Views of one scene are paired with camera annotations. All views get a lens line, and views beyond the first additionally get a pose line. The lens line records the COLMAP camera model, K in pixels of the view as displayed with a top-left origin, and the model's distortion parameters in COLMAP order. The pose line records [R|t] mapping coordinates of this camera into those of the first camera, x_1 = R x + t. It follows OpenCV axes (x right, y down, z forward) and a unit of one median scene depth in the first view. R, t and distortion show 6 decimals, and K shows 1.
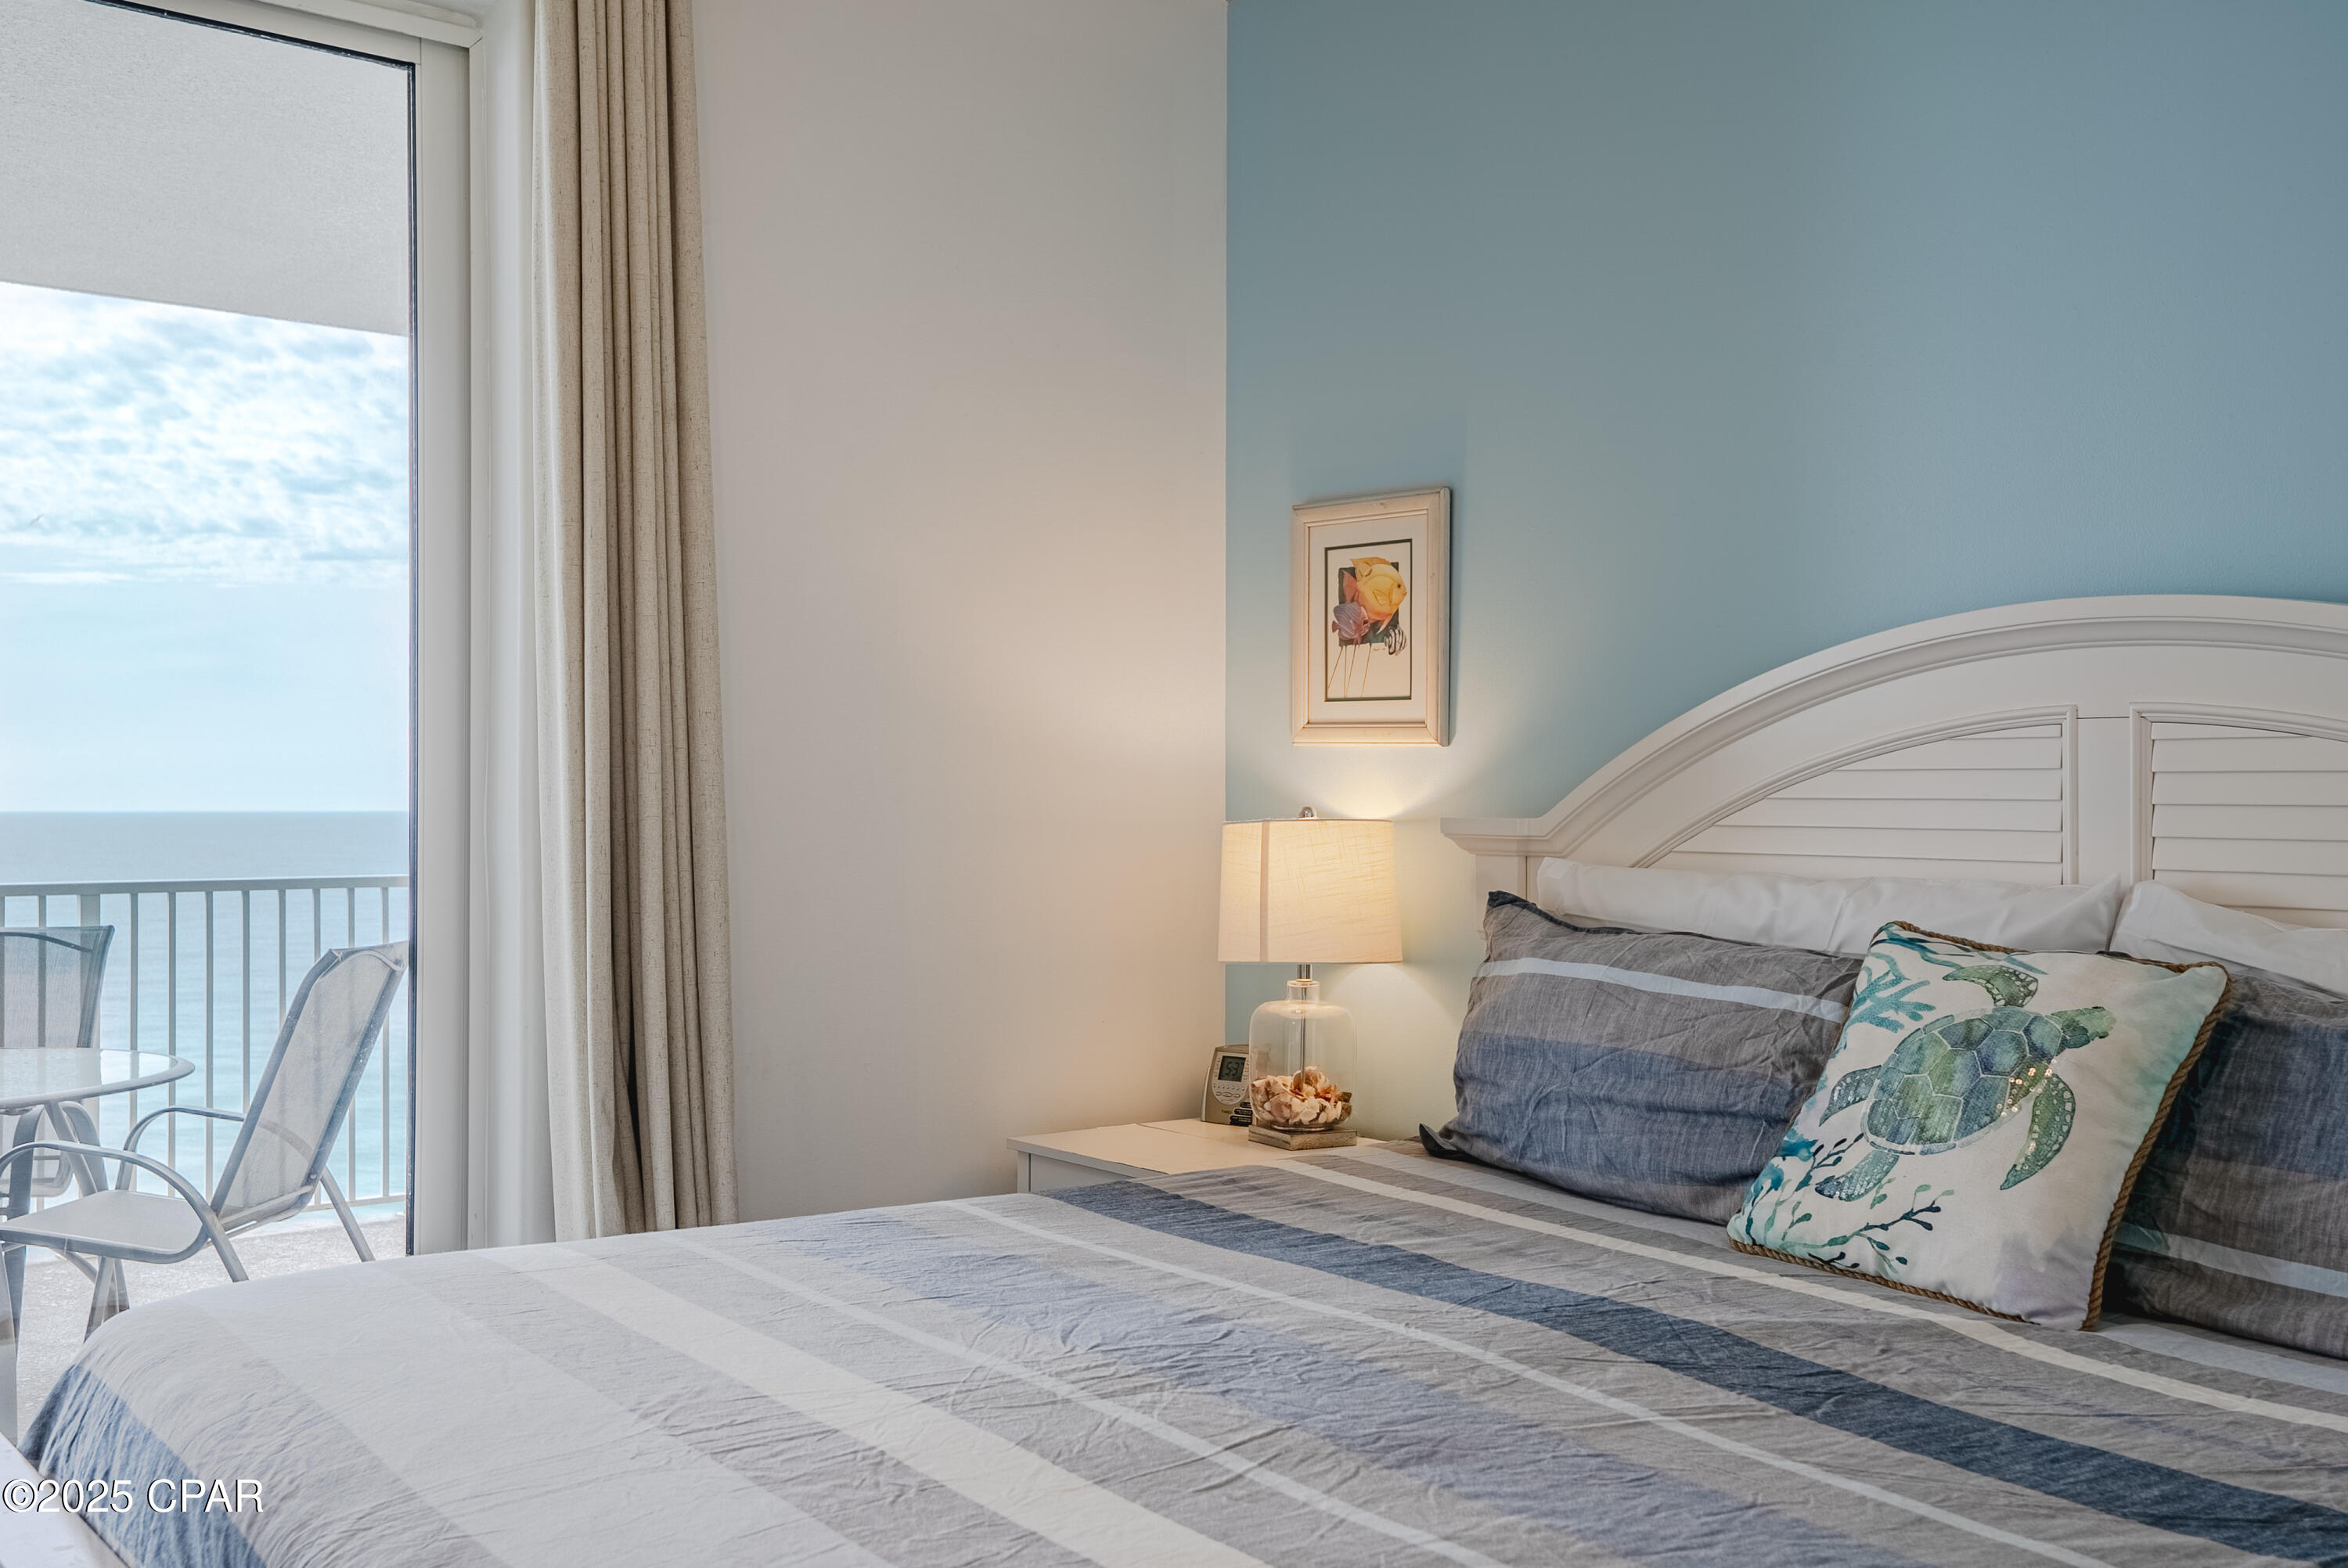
lens RADIAL K [[2234.4, 0, 1164.7], [0, 2234.4, 793.2], [0, 0, 1]] dist [0.070311, 0.000000]
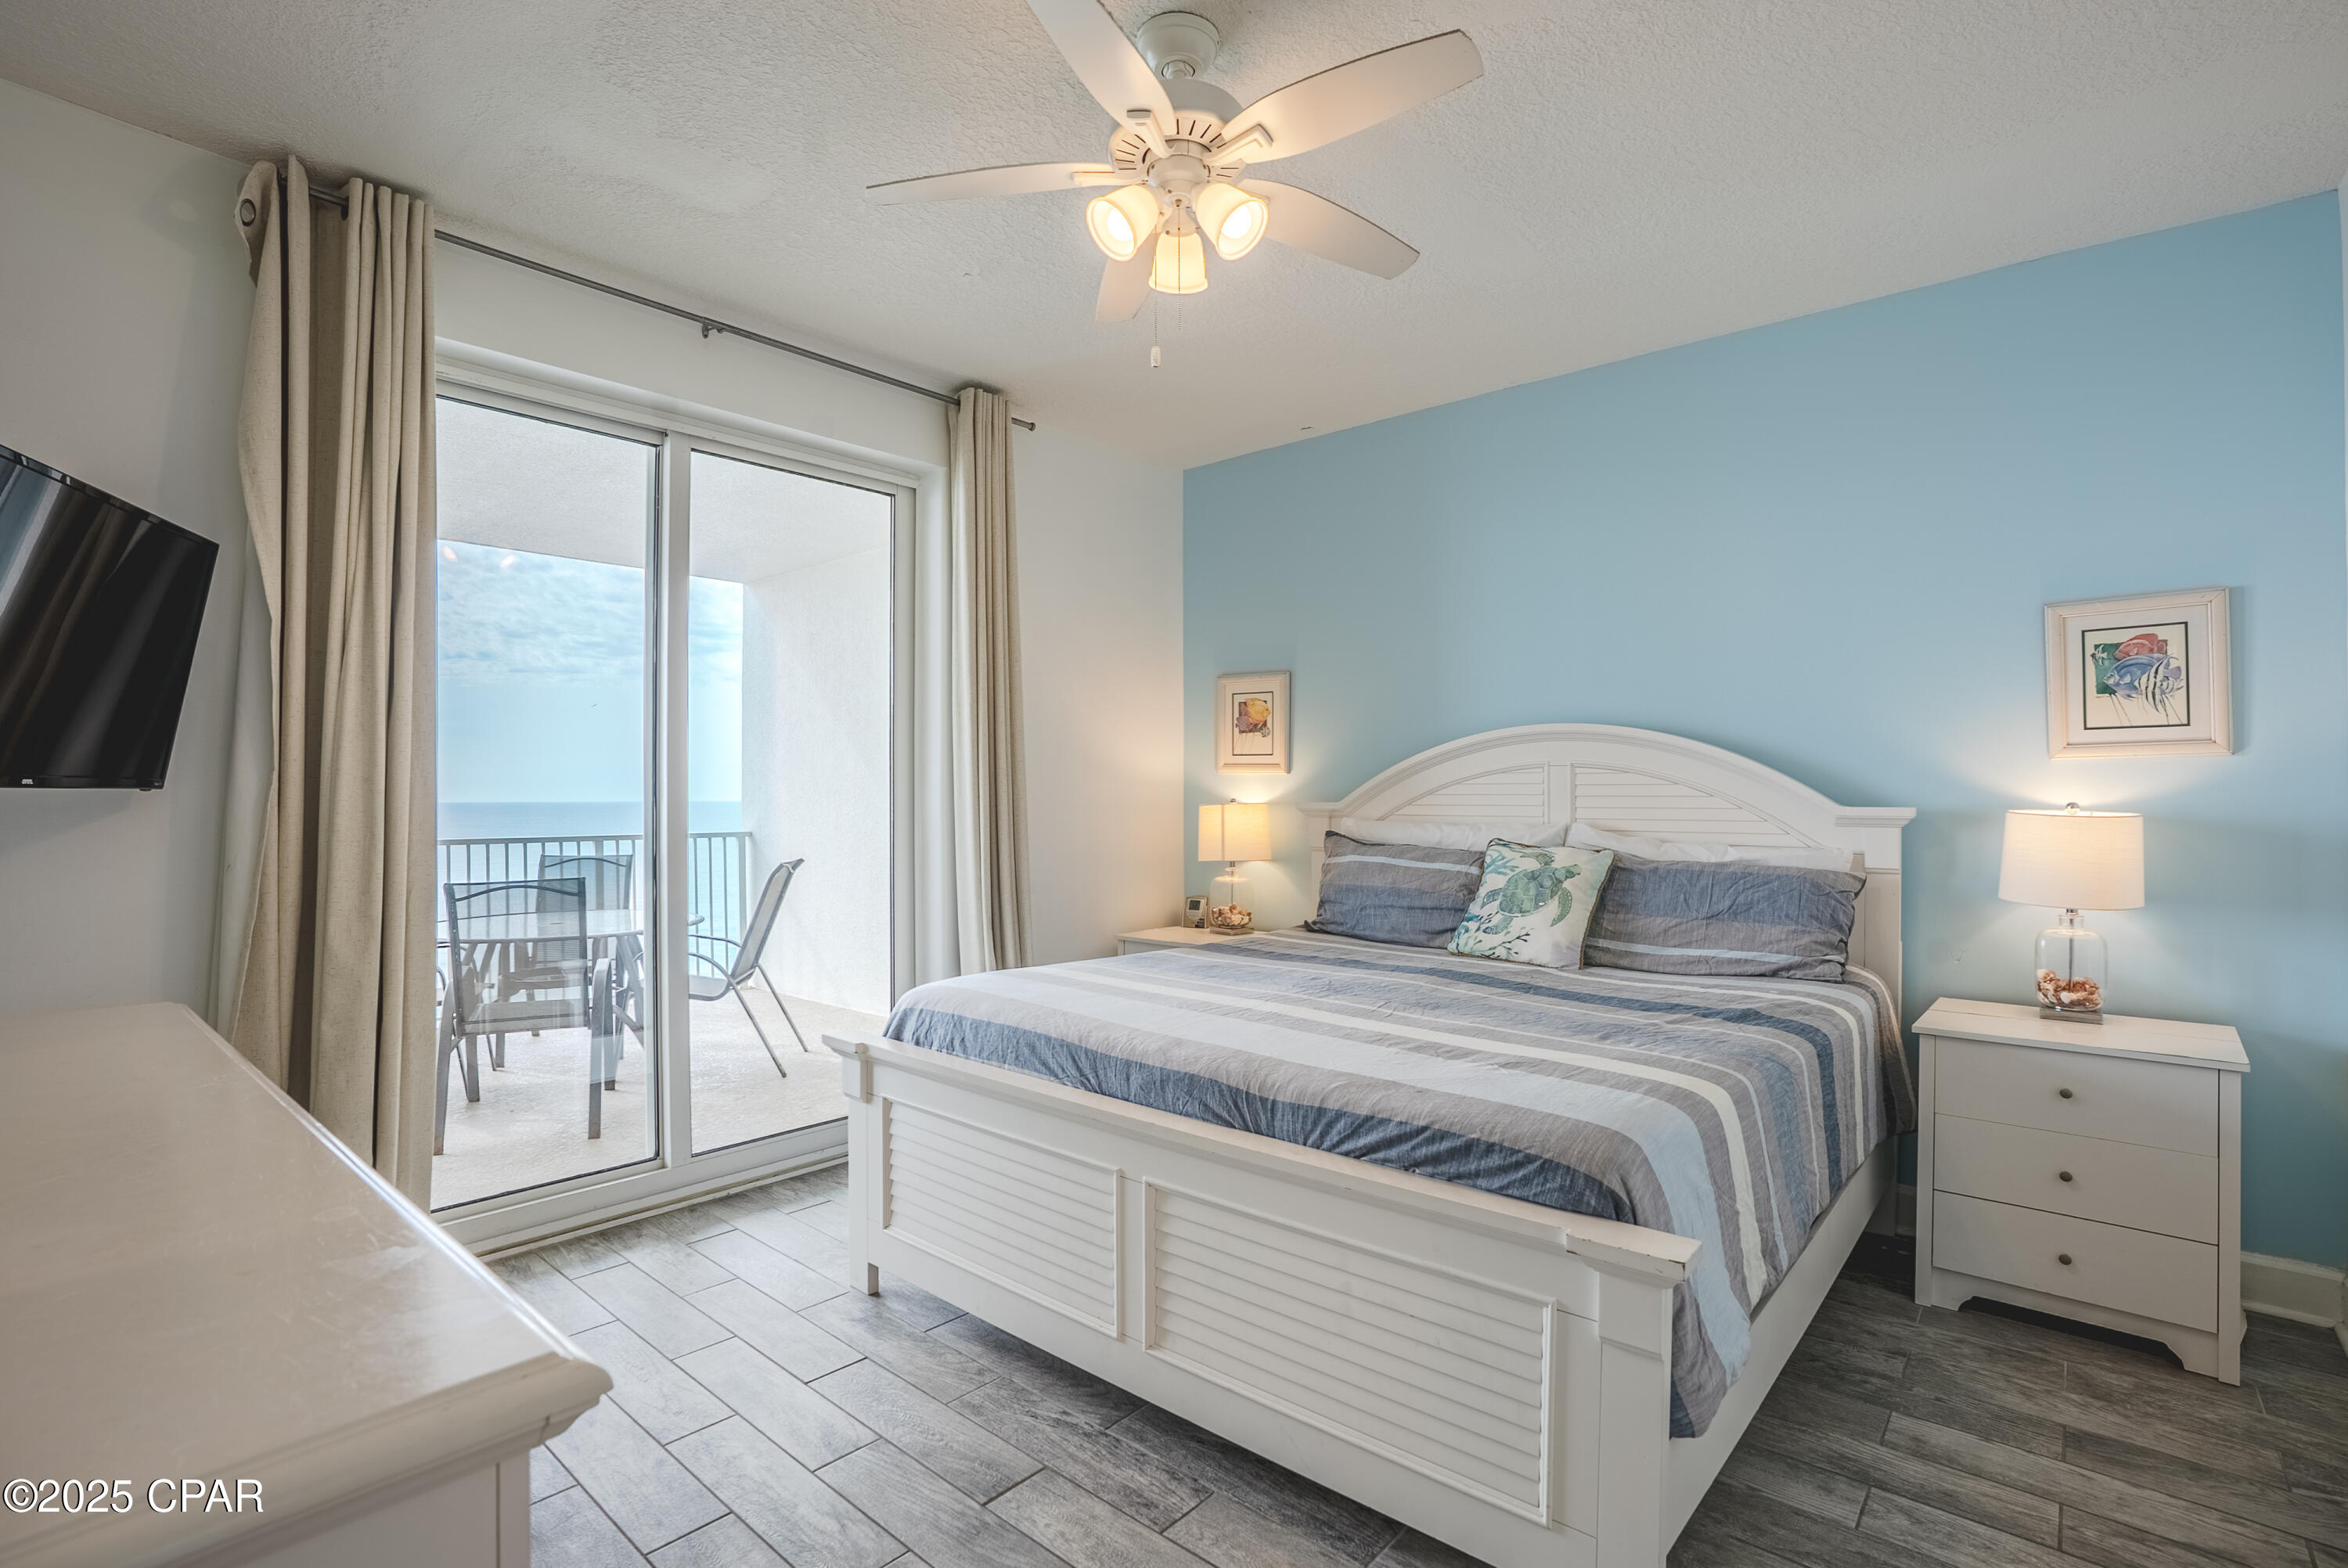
lens RADIAL K [[1096.8, 0, 1169.4], [0, 1096.8, 782.6], [0, 0, 1]] dist [-0.068765, 0.023361]
pose [[0.980702, -0.000730, 0.195505, -0.323441], [0.002467, 0.999960, -0.008639, -0.001222], [-0.195491, 0.008954, 0.980665, -0.242037]]
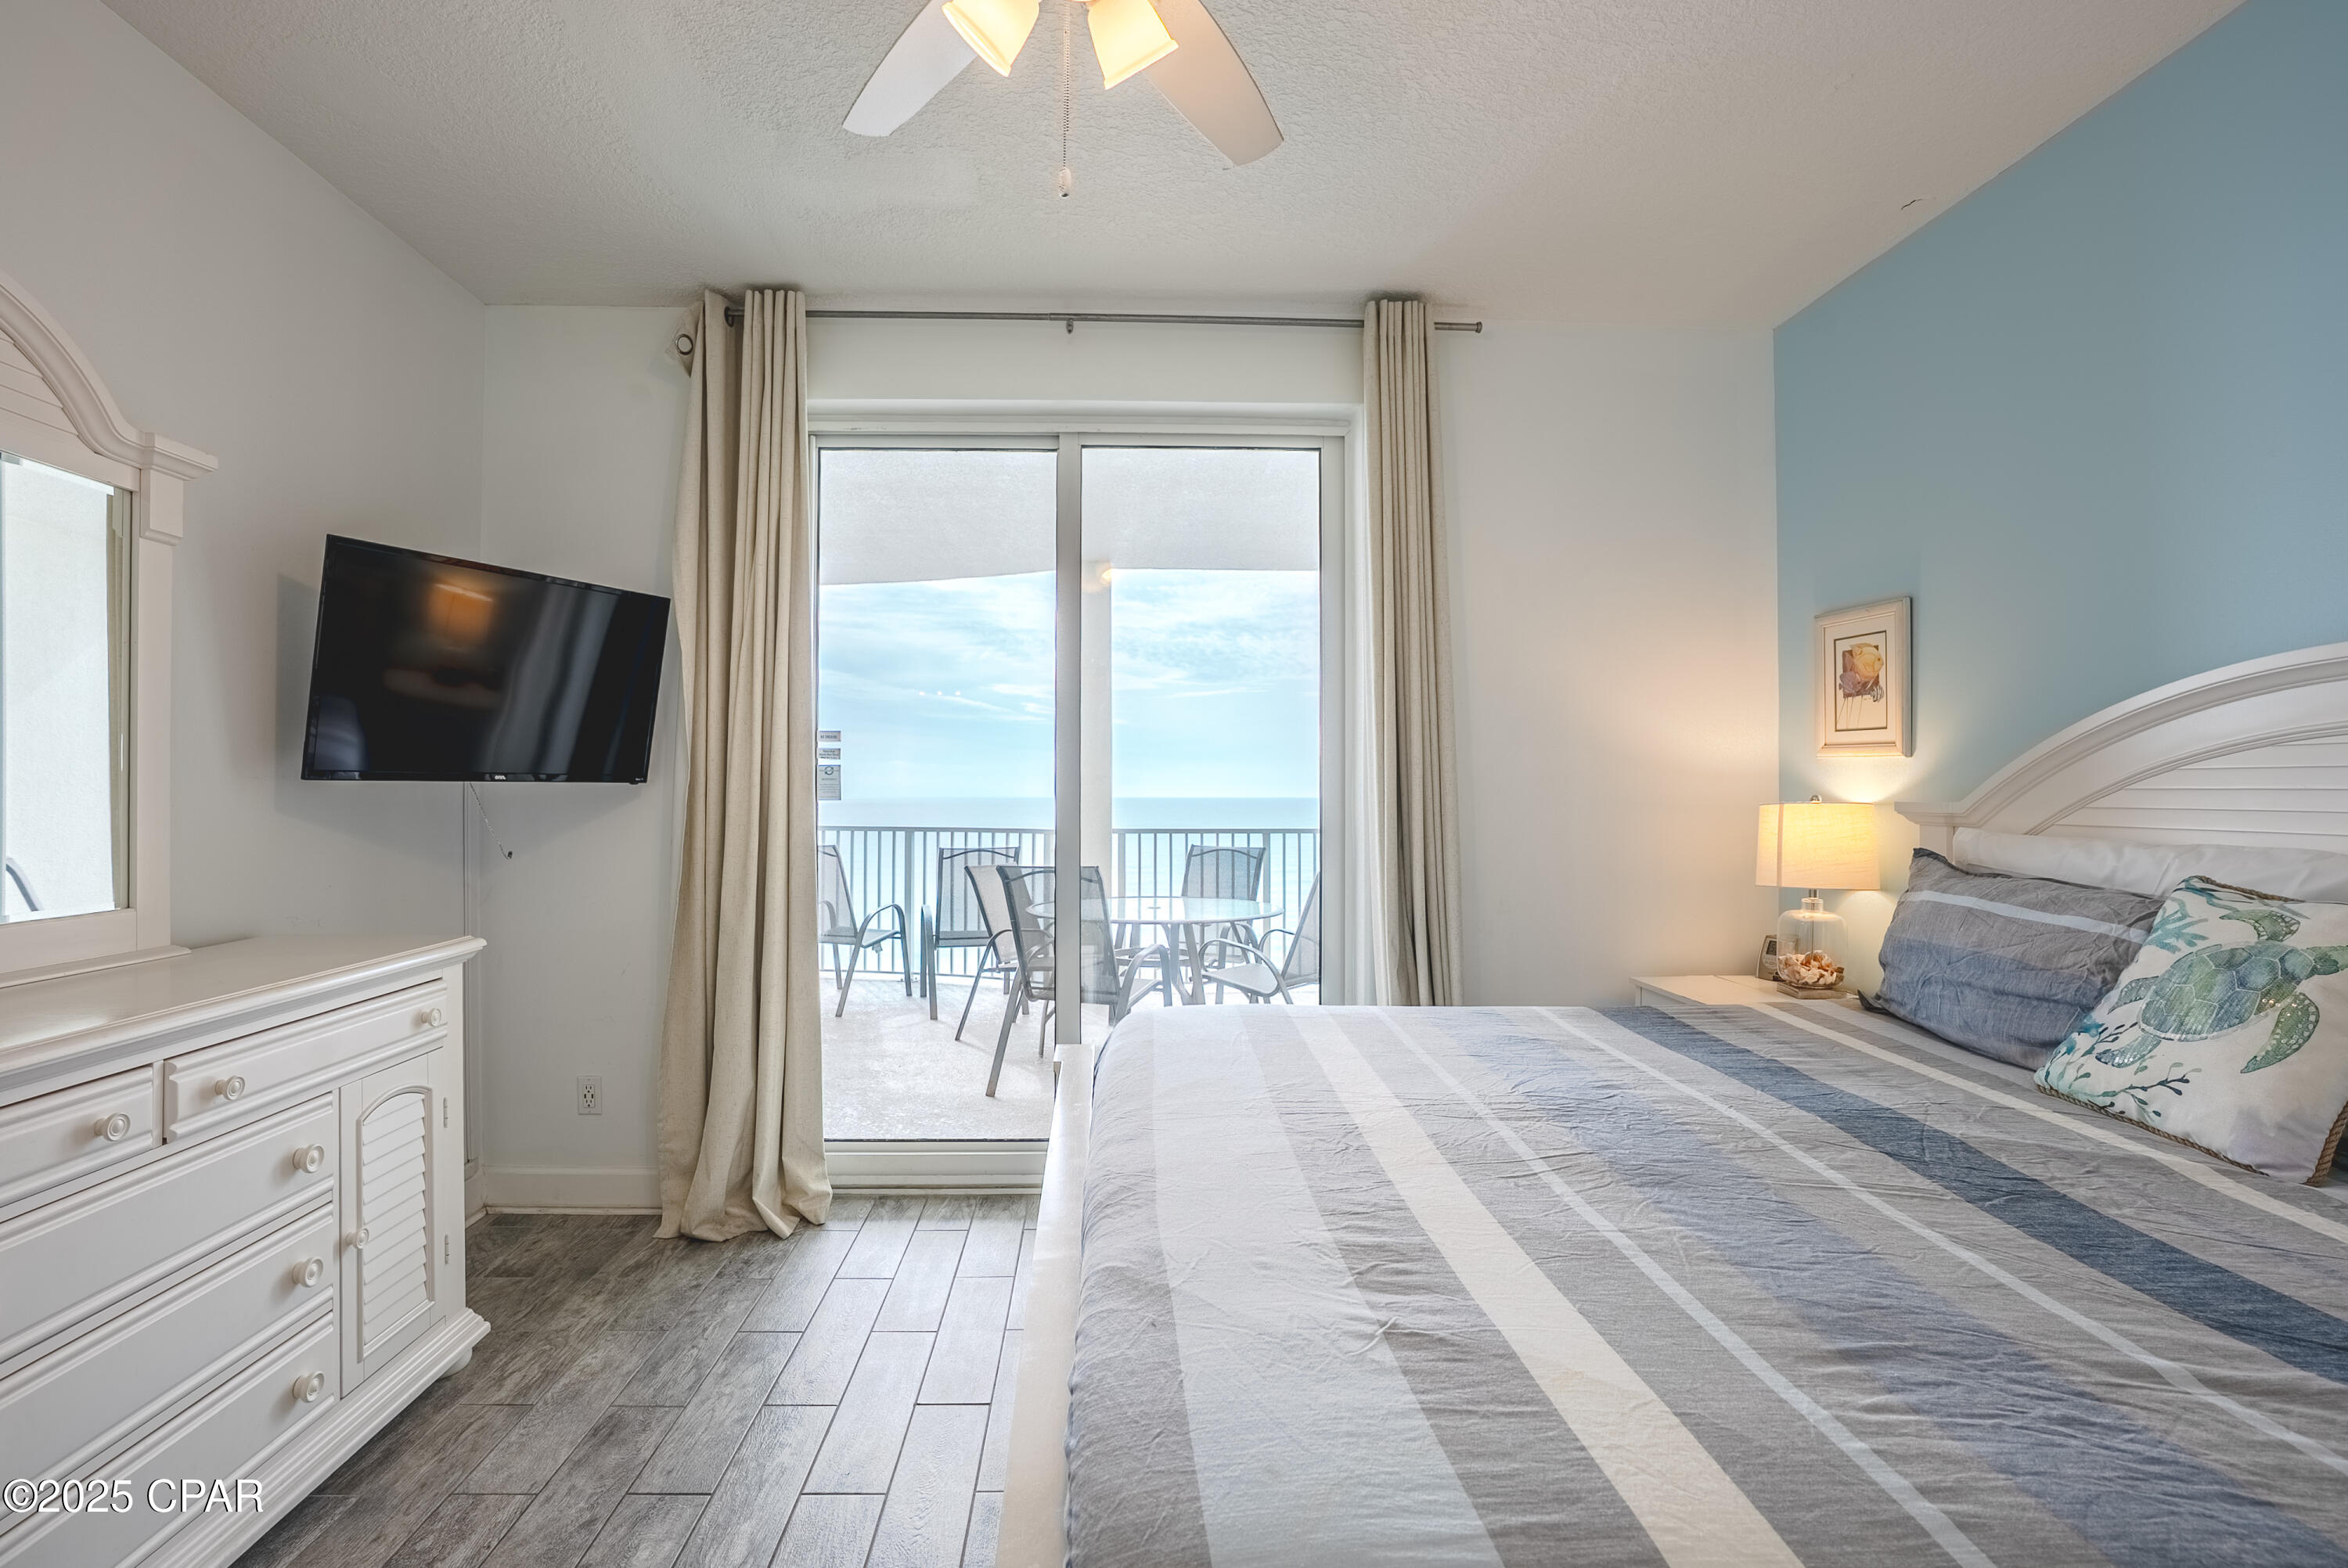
lens RADIAL K [[1096.8, 0, 1148.9], [0, 1096.8, 786.8], [0, 0, 1]] dist [-0.068765, 0.023361]
pose [[0.815758, -0.002884, -0.578387, 0.160068], [0.001394, 0.999994, -0.003020, 0.002135], [0.578392, 0.001657, 0.815757, 0.080089]]
